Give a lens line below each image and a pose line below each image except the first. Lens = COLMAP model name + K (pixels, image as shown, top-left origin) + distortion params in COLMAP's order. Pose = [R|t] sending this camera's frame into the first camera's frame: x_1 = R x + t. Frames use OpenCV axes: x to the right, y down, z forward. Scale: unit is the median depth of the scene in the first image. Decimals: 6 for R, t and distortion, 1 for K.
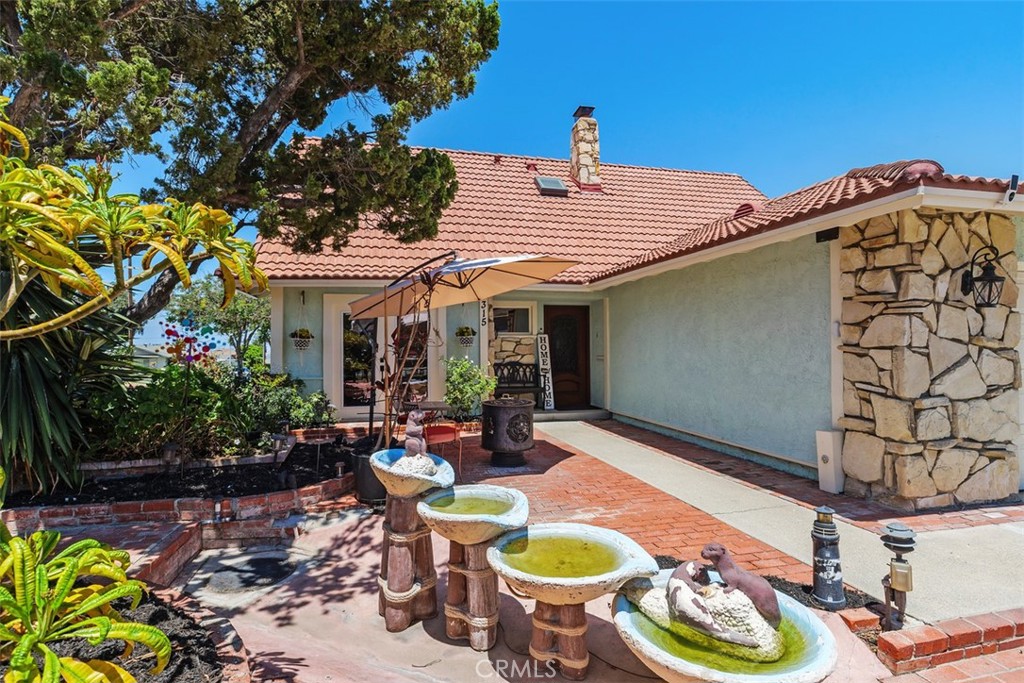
lens RADIAL K [[500.6, 0, 512.0], [0, 500.6, 341.5], [0, 0, 1]] dist [-0.000070, -0.000463]
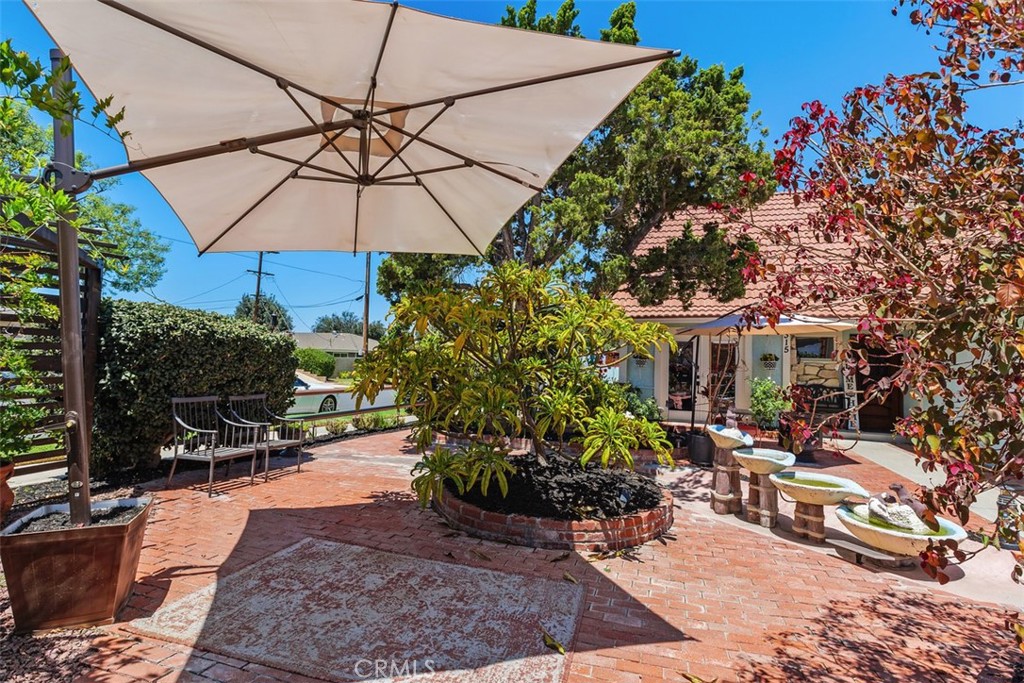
lens RADIAL K [[500.6, 0, 512.0], [0, 500.6, 341.5], [0, 0, 1]] dist [-0.000070, -0.000463]
pose [[0.835987, 0.011482, -0.548629, 0.088125], [-0.026630, 0.999452, -0.019661, -0.029629], [0.548103, 0.031047, 0.835835, -0.618623]]
